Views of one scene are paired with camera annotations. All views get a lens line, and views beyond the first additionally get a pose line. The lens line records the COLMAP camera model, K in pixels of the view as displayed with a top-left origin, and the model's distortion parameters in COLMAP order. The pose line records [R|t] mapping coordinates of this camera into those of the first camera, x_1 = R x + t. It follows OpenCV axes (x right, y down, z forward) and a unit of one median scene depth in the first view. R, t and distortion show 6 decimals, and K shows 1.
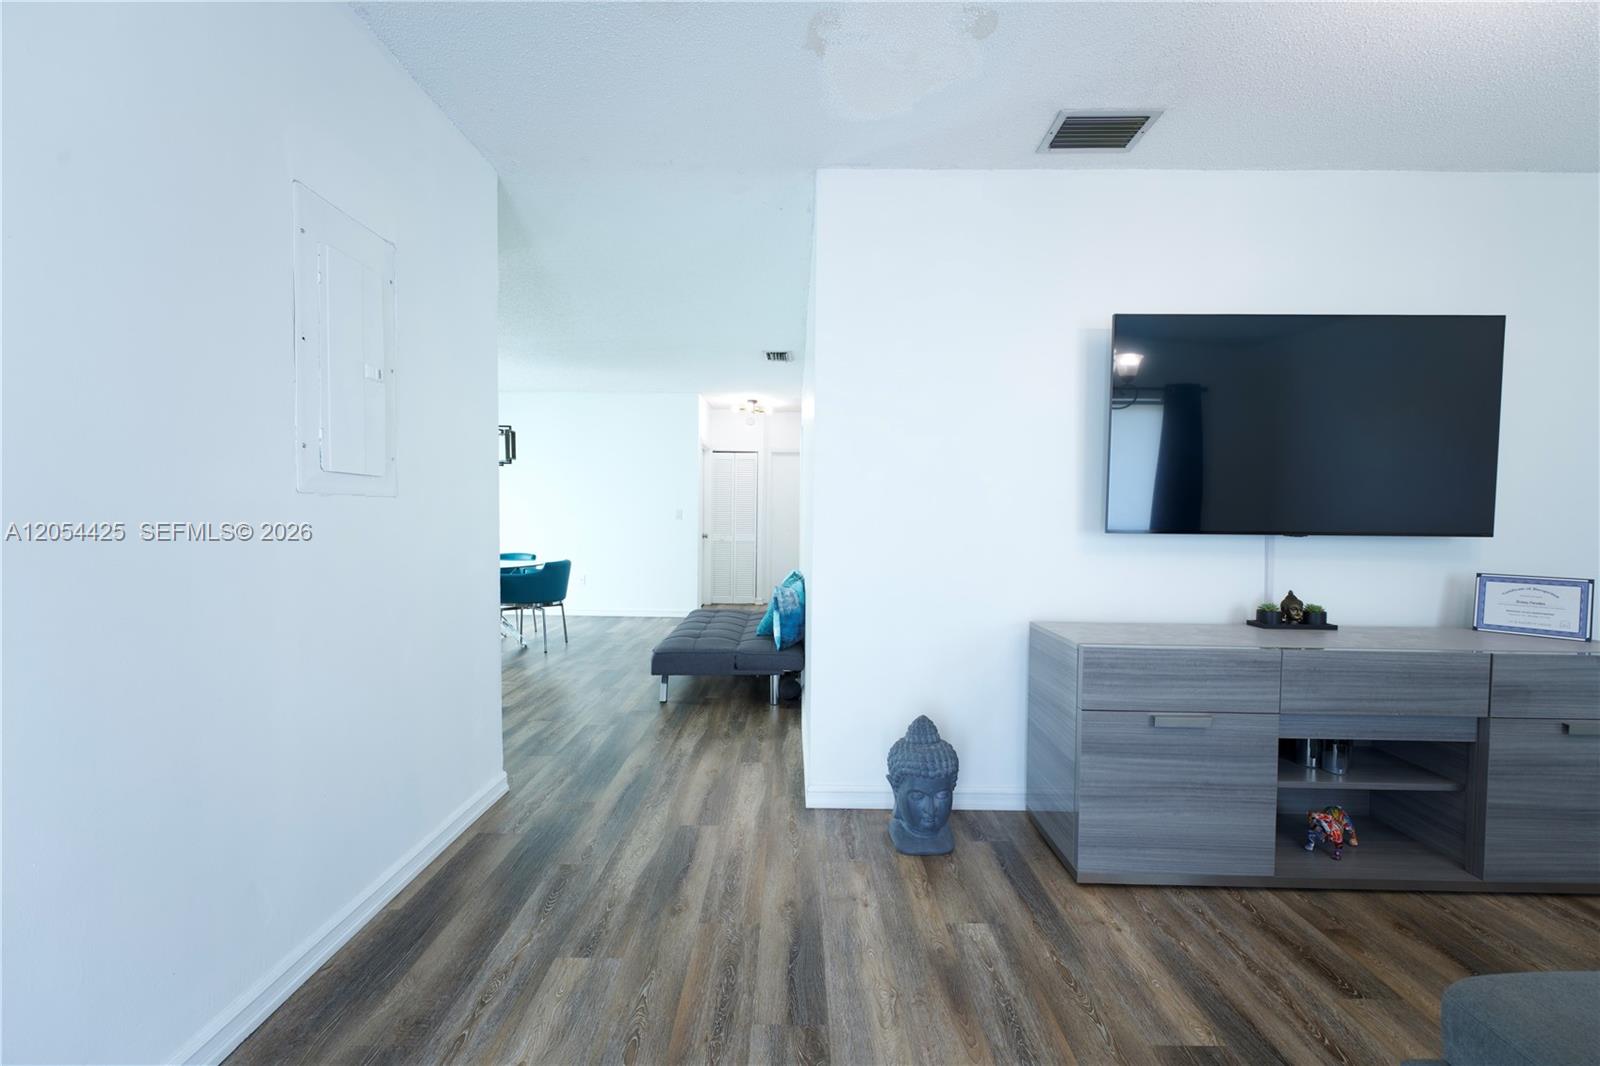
lens RADIAL K [[635.4, 0, 796.5], [0, 635.4, 534.2], [0, 0, 1]] dist [-0.001684, -0.000190]
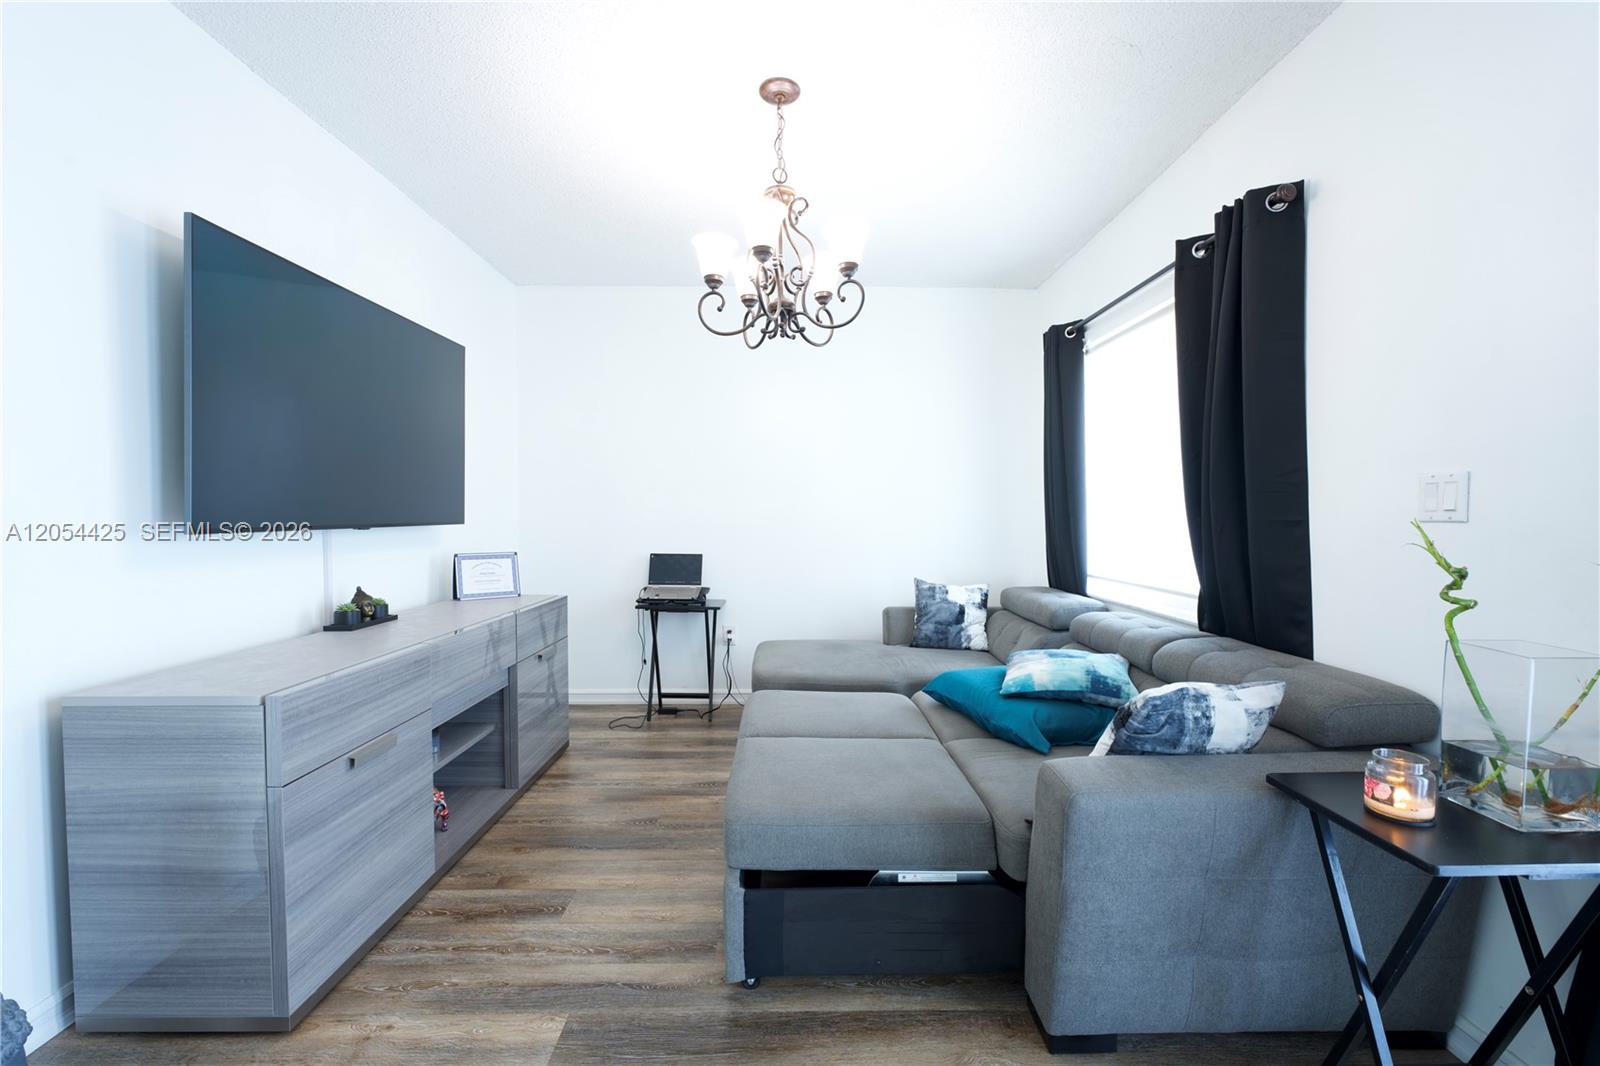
lens RADIAL K [[683.6, 0, 800.0], [0, 683.6, 533.0], [0, 0, 1]] dist [-0.001824, -0.000218]
pose [[-0.016283, -0.041745, 0.998996, -0.301663], [0.028517, 0.998702, 0.042197, -0.018985], [-0.999461, 0.029176, -0.015072, 0.431750]]
